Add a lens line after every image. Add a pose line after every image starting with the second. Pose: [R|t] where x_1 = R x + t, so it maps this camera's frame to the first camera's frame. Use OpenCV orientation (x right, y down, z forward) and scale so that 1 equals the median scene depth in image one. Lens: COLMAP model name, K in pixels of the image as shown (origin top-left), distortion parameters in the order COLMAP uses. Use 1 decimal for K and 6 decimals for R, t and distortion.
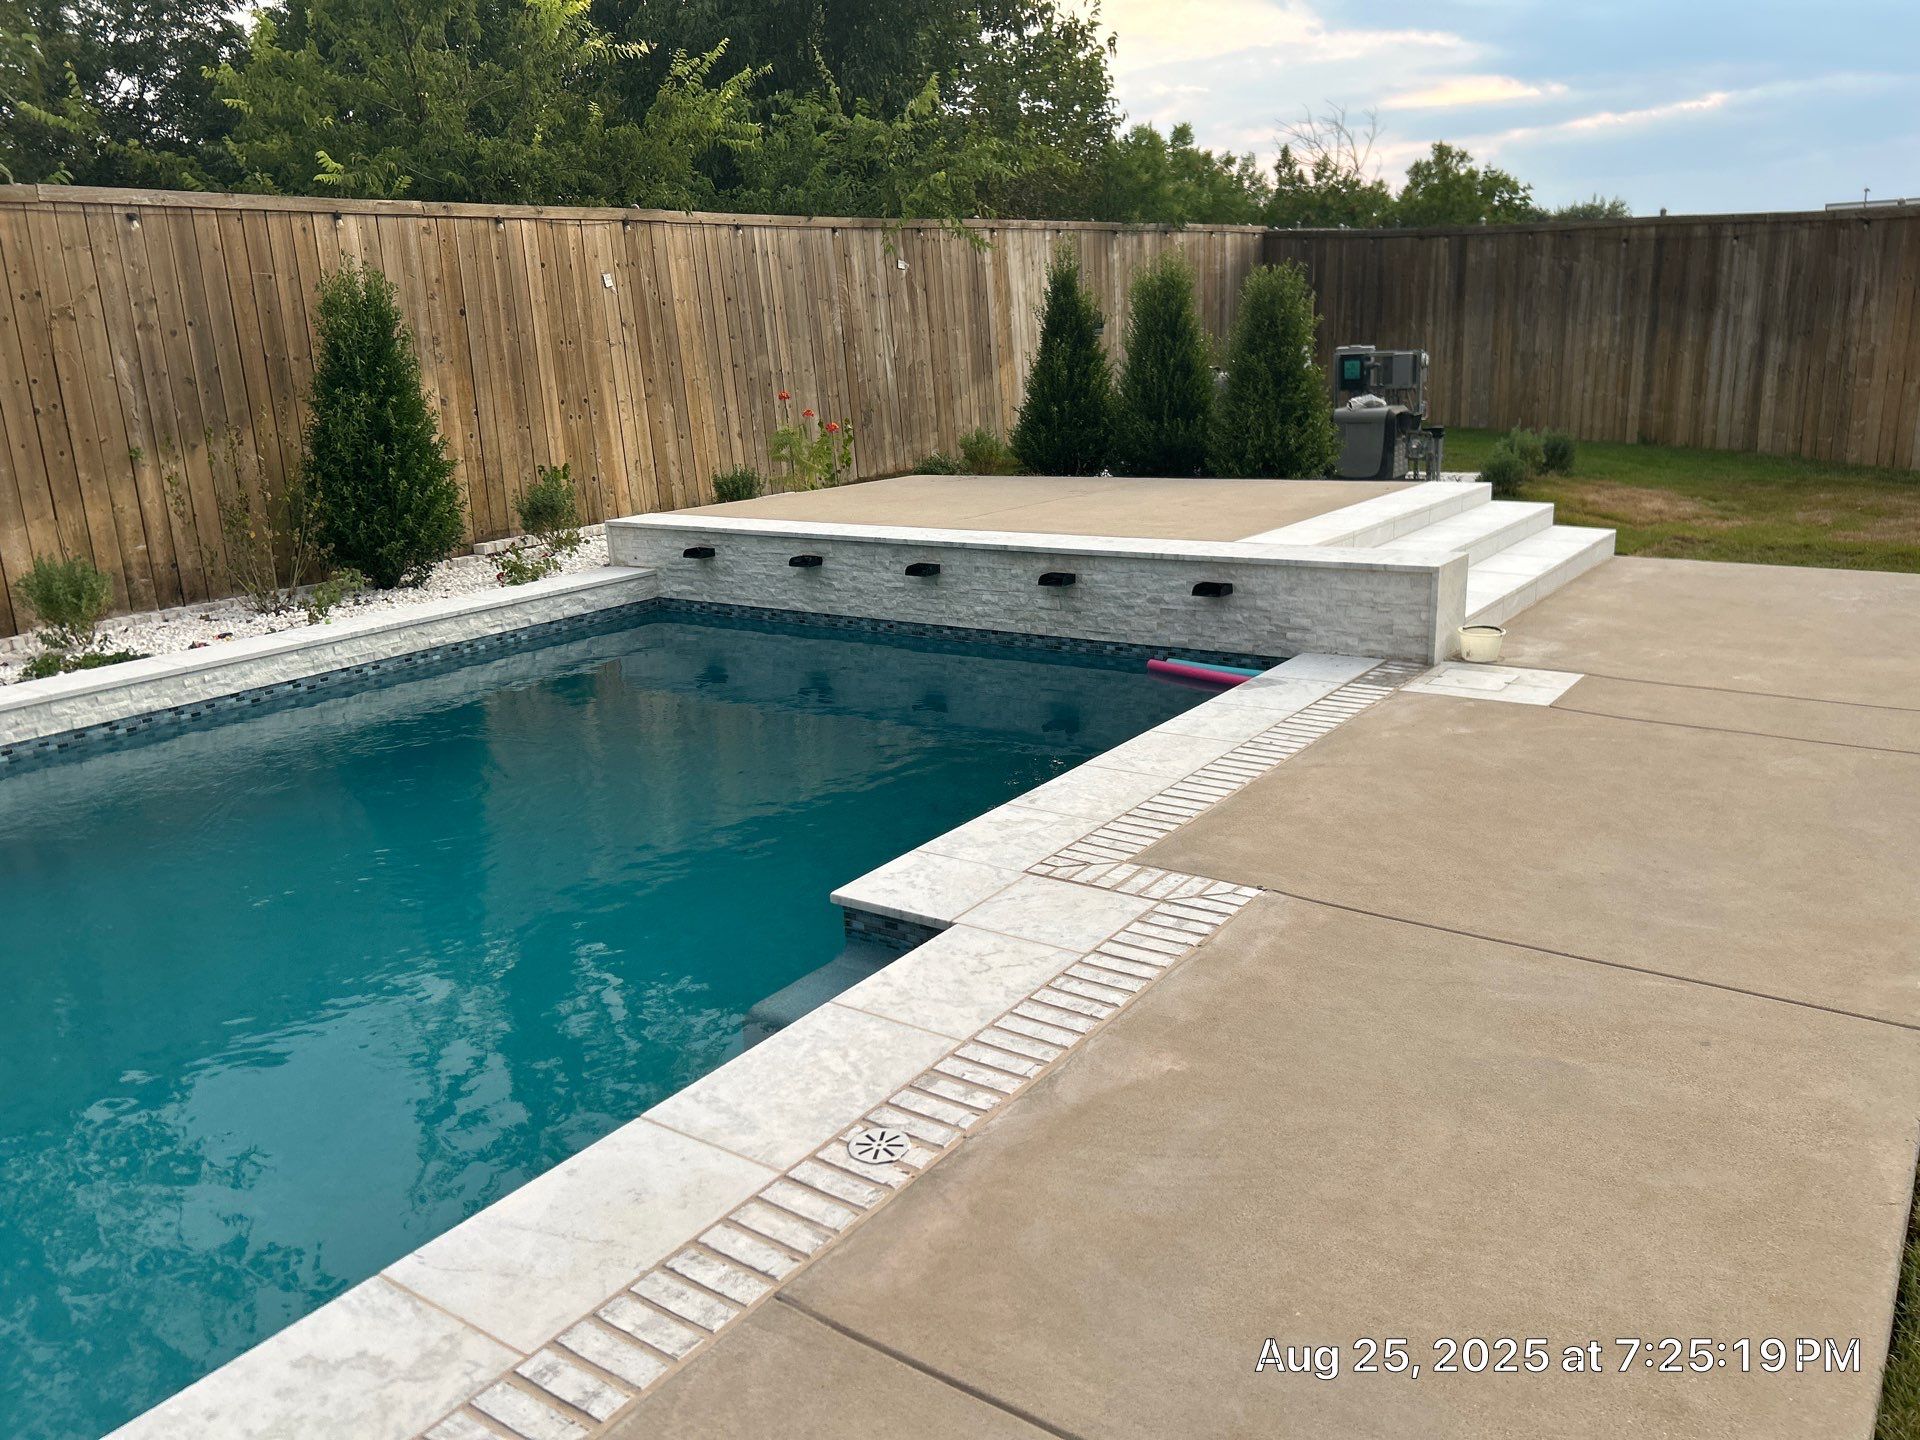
lens RADIAL K [[1450.6, 0, 948.5], [0, 1450.6, 720.4], [0, 0, 1]] dist [0.006658, -0.008458]
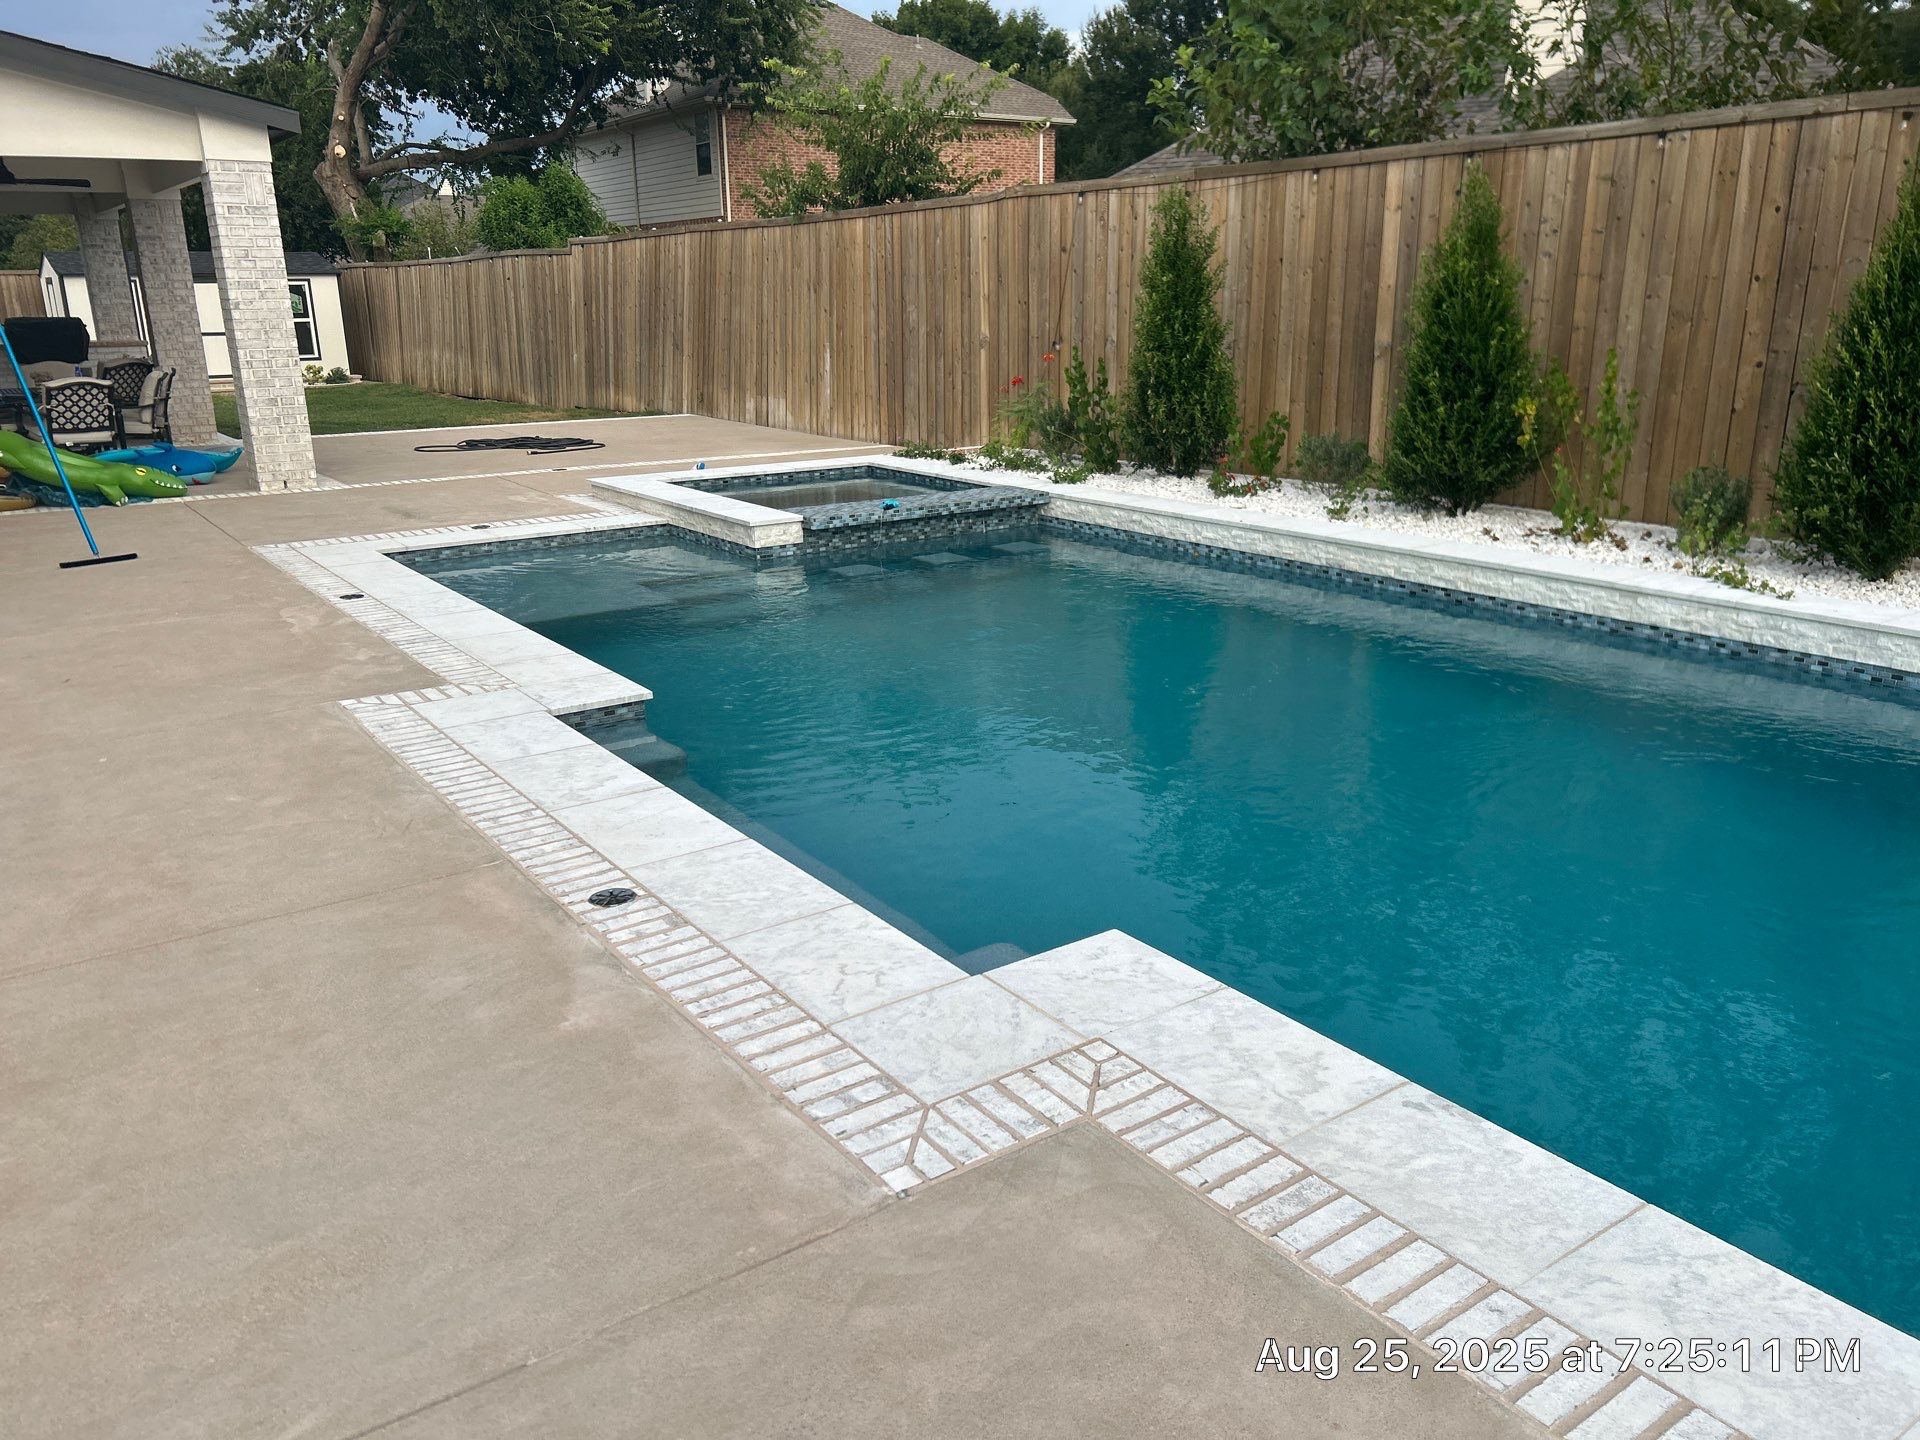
lens RADIAL K [[1450.6, 0, 951.7], [0, 1450.6, 718.7], [0, 0, 1]] dist [0.006658, -0.008458]
pose [[-0.321354, 0.320433, -0.891097, 0.749181], [-0.225603, 0.888008, 0.400681, -0.350976], [0.919693, 0.329795, -0.213074, 1.135384]]
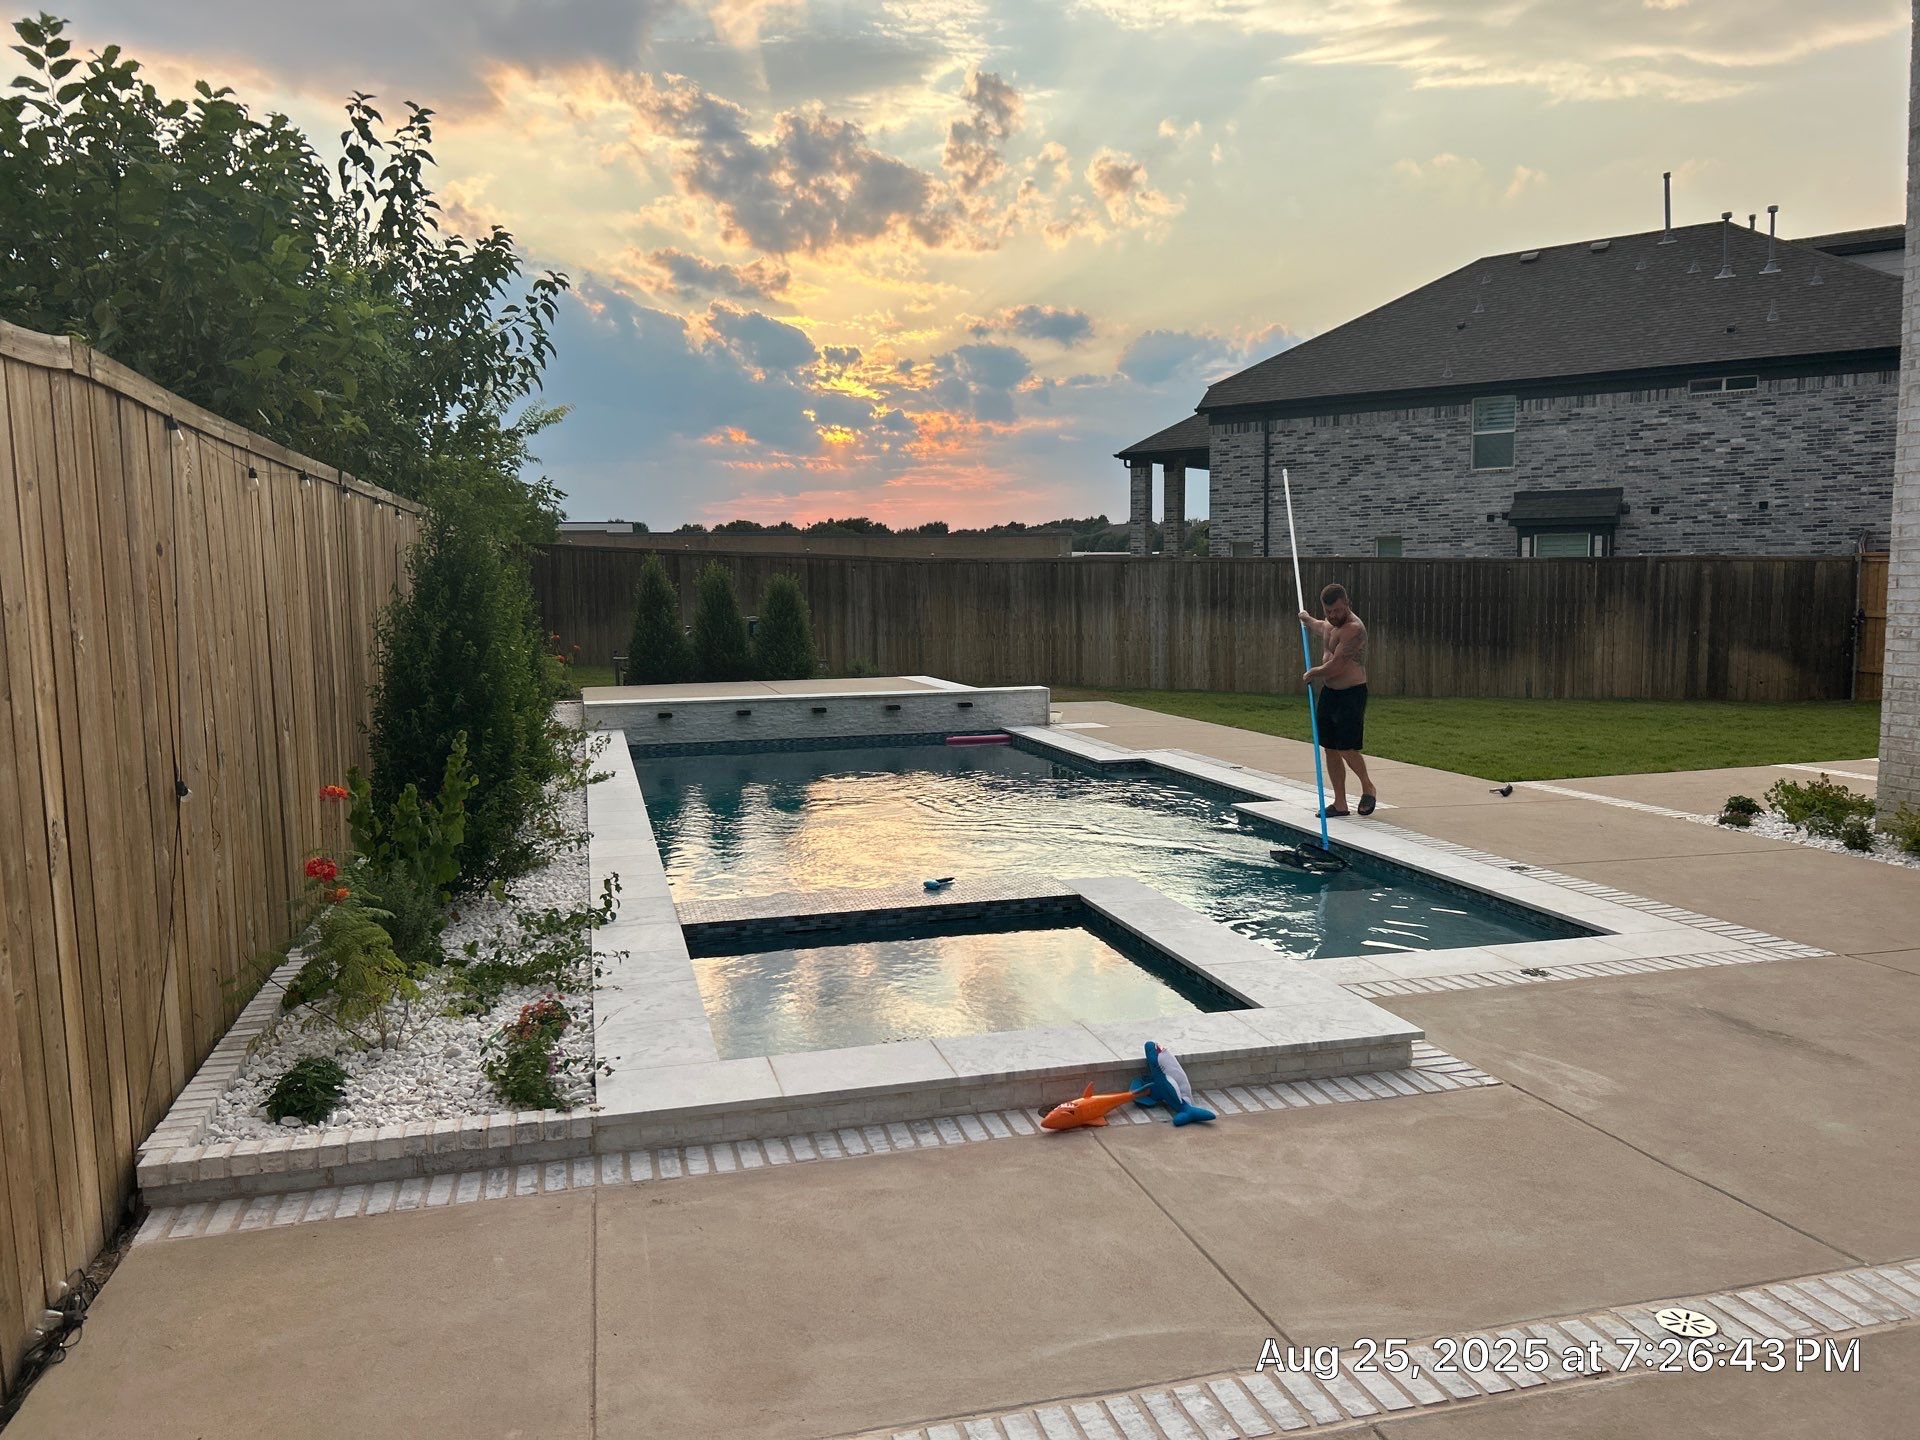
lens RADIAL K [[1450.6, 0, 960.8], [0, 1450.6, 726.2], [0, 0, 1]] dist [0.006658, -0.008458]
pose [[0.636801, -0.038171, 0.770083, -1.317424], [0.186246, 0.976813, -0.105593, 0.155942], [-0.748196, 0.210666, 0.629144, -0.407382]]
